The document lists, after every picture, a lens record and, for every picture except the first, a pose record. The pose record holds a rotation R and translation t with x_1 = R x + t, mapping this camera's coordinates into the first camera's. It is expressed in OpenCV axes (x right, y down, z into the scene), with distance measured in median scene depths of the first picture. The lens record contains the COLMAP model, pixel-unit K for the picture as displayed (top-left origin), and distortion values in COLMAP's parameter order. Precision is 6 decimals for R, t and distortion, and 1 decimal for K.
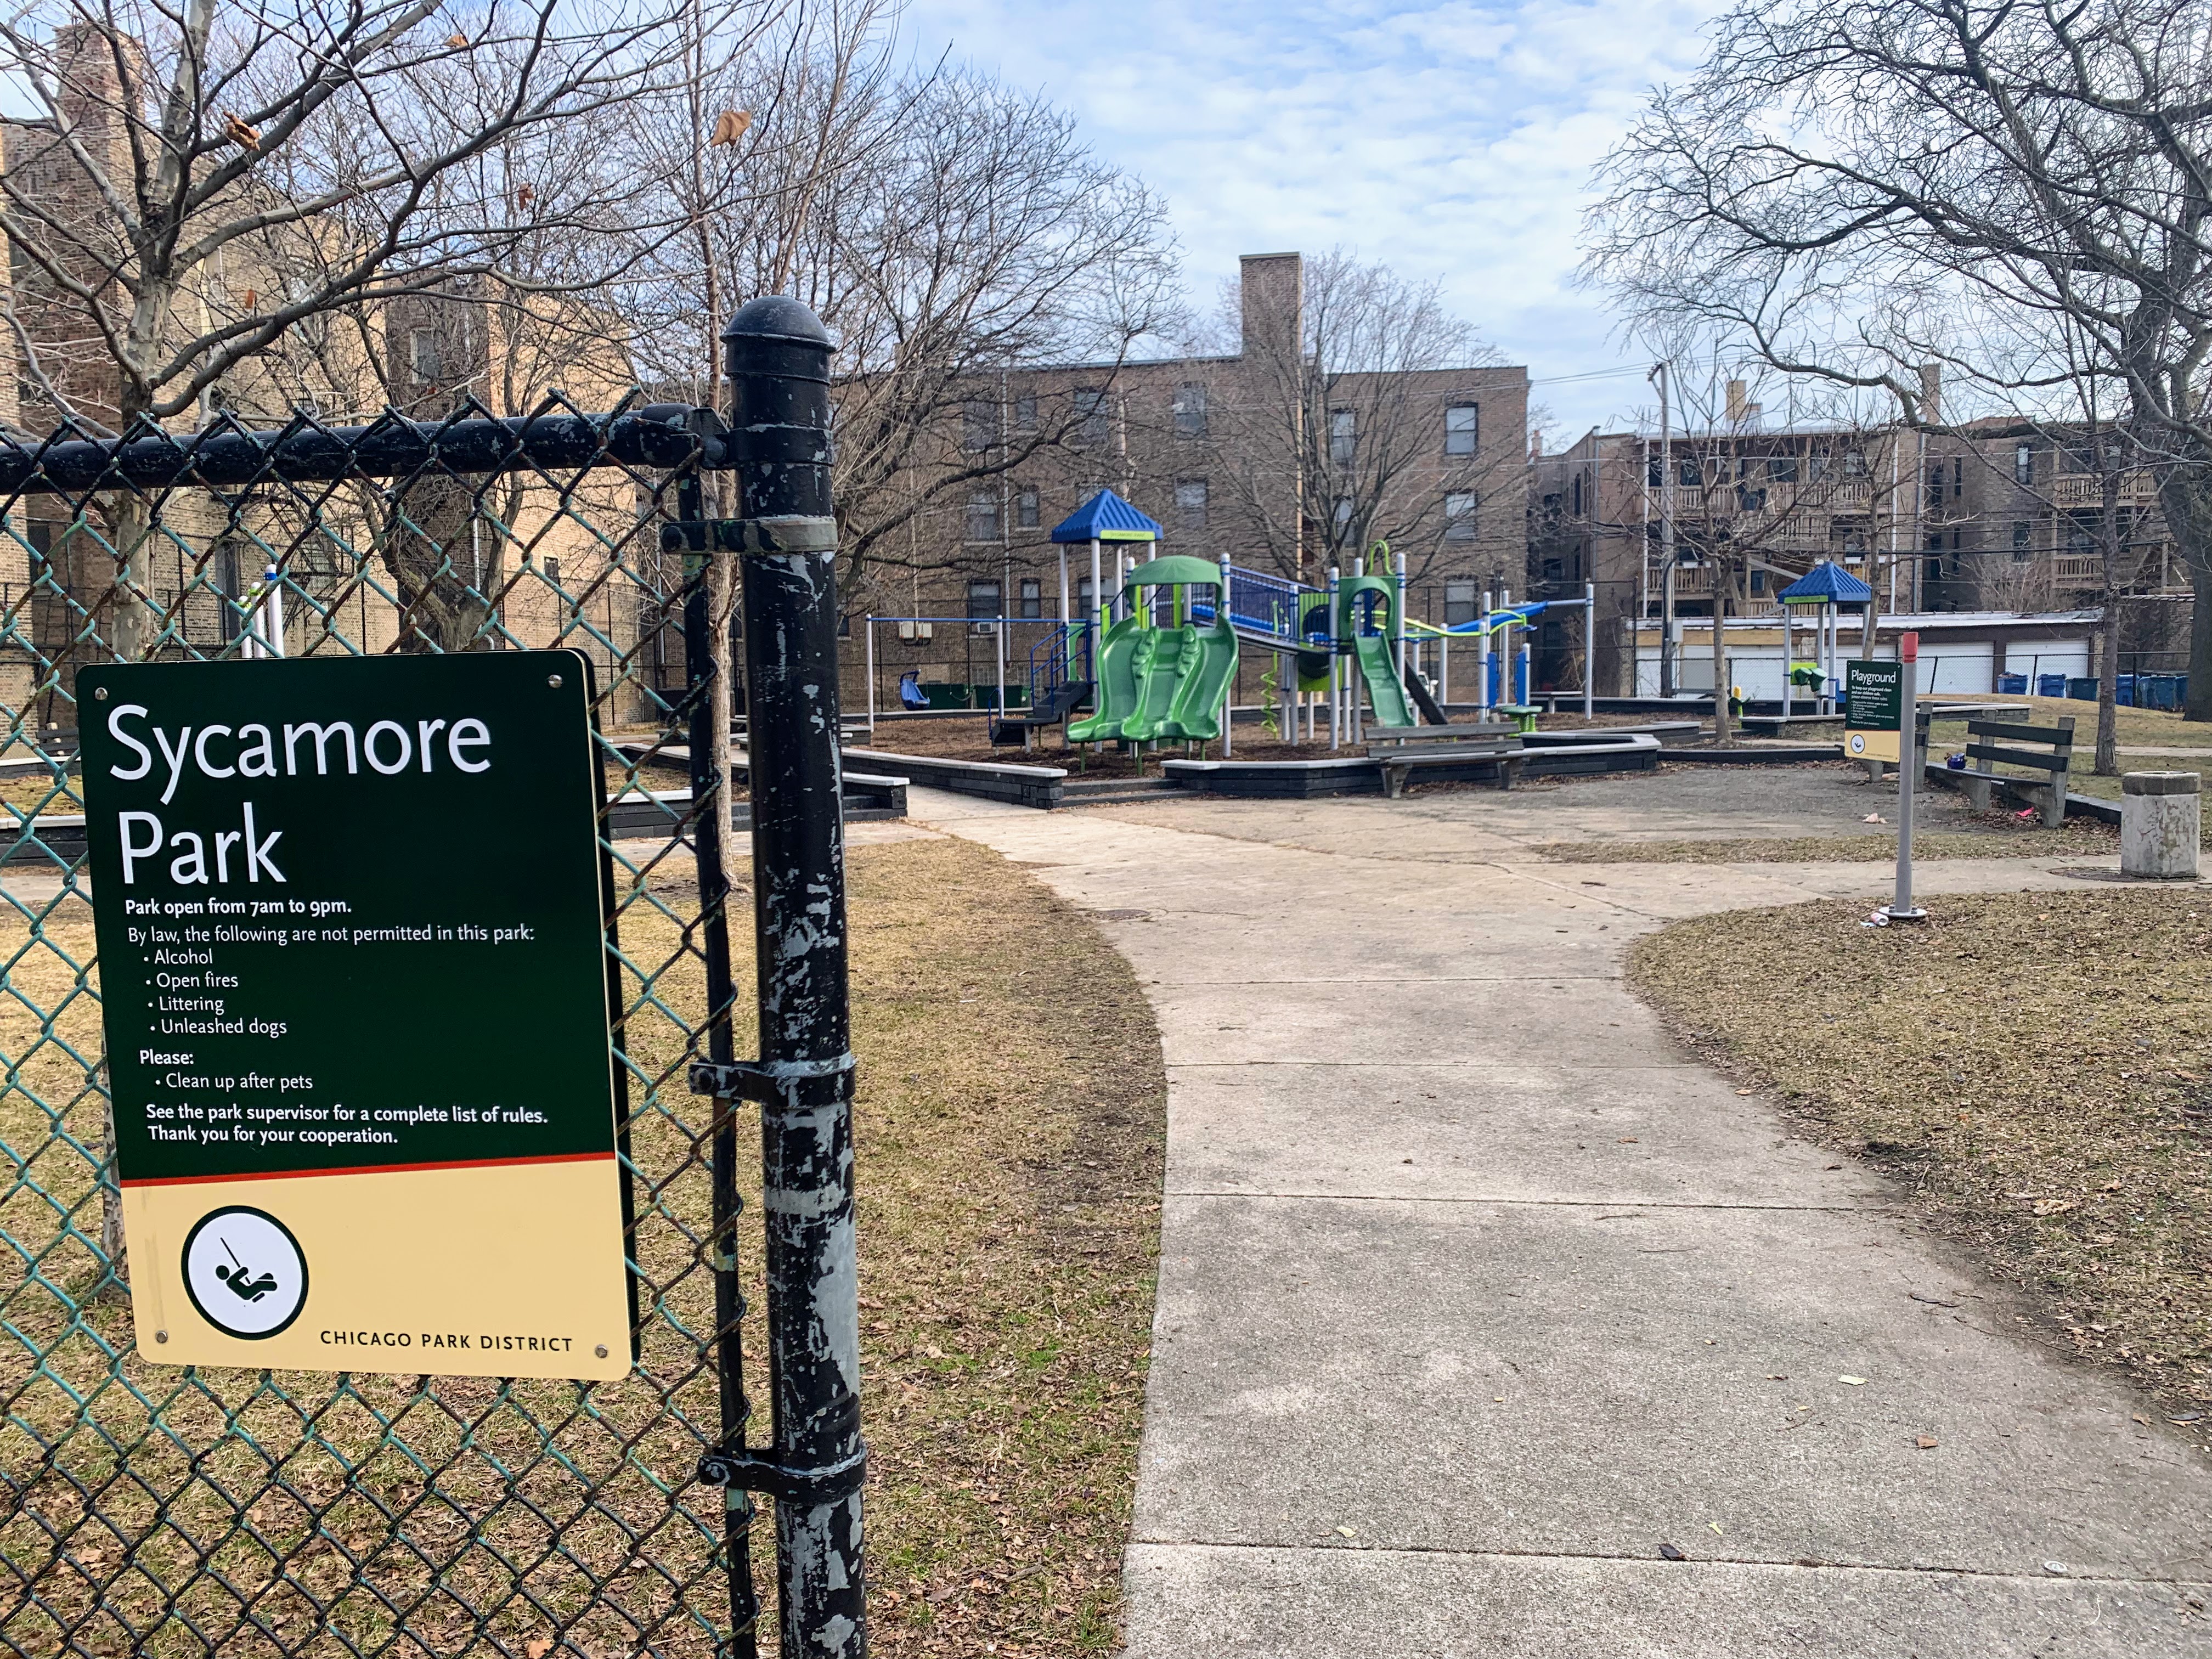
lens RADIAL K [[1665.2, 0, 1099.8], [0, 1665.2, 816.1], [0, 0, 1]] dist [0.059604, -0.003860]
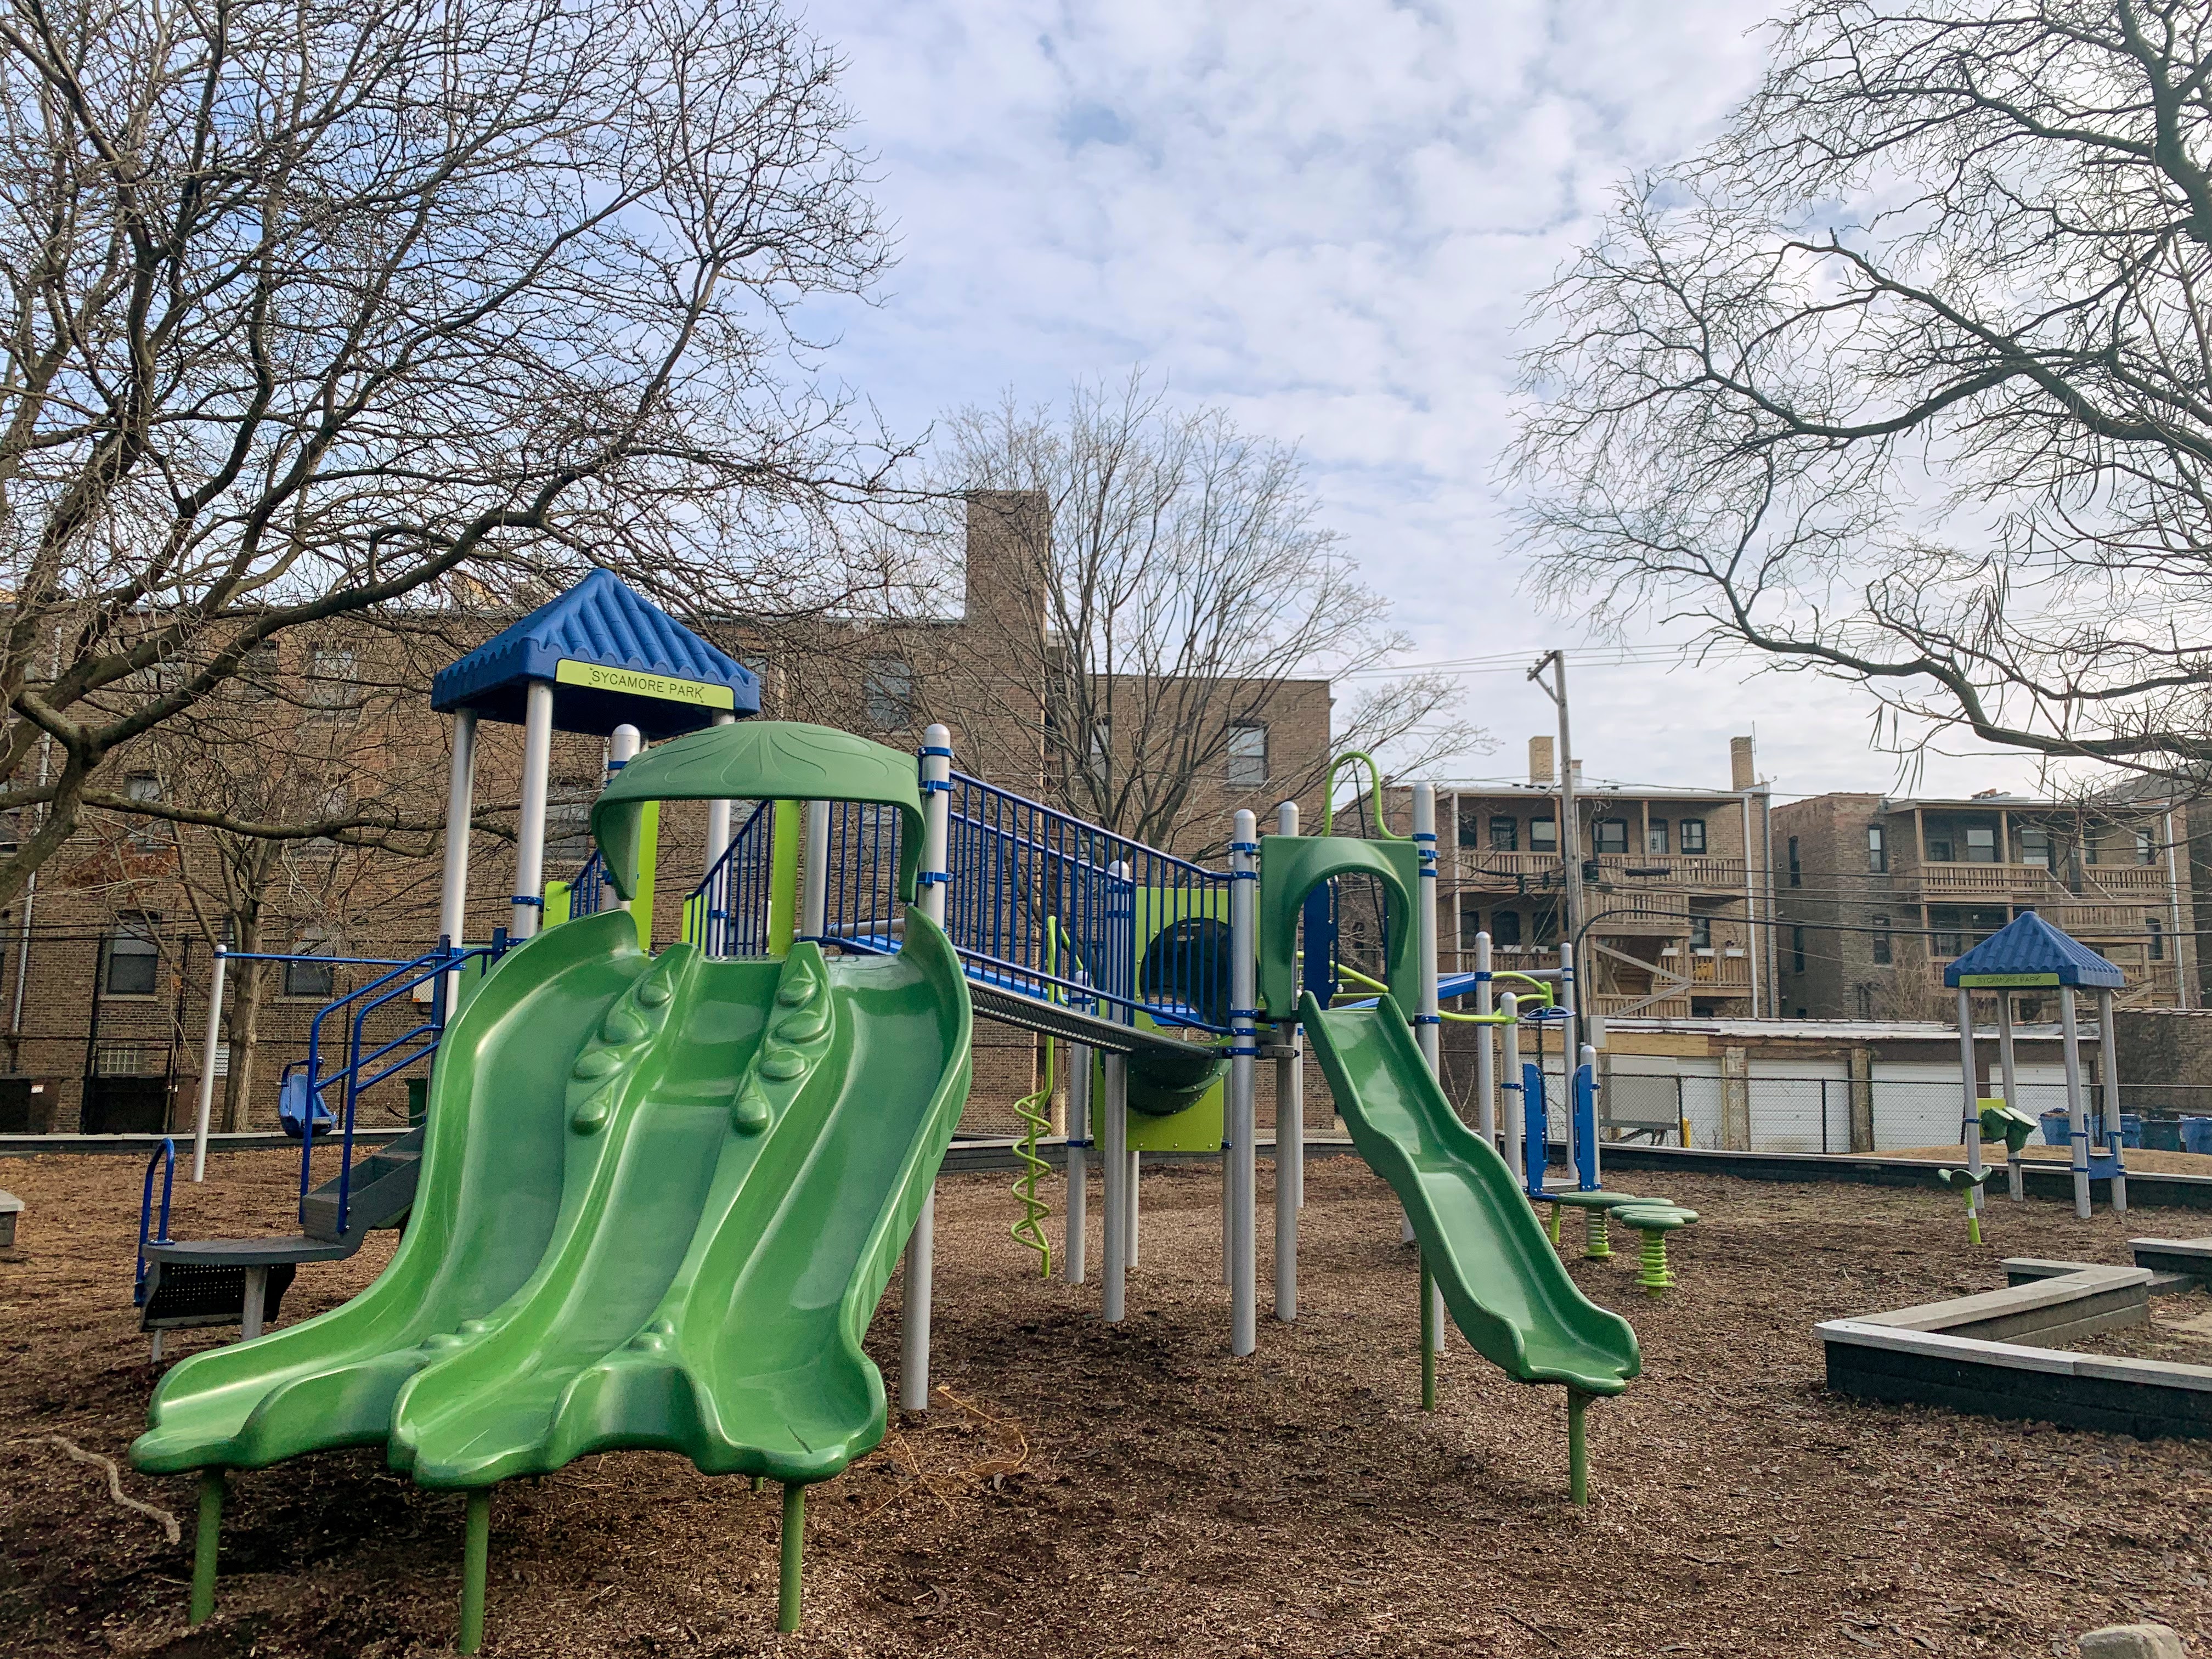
lens RADIAL K [[1665.2, 0, 1102.1], [0, 1665.2, 817.7], [0, 0, 1]] dist [0.059604, -0.003860]
pose [[0.983745, 0.053517, 0.171412, 0.038350], [-0.013188, 0.973511, -0.228259, -0.050454], [-0.179087, 0.222288, 0.958392, 0.507445]]
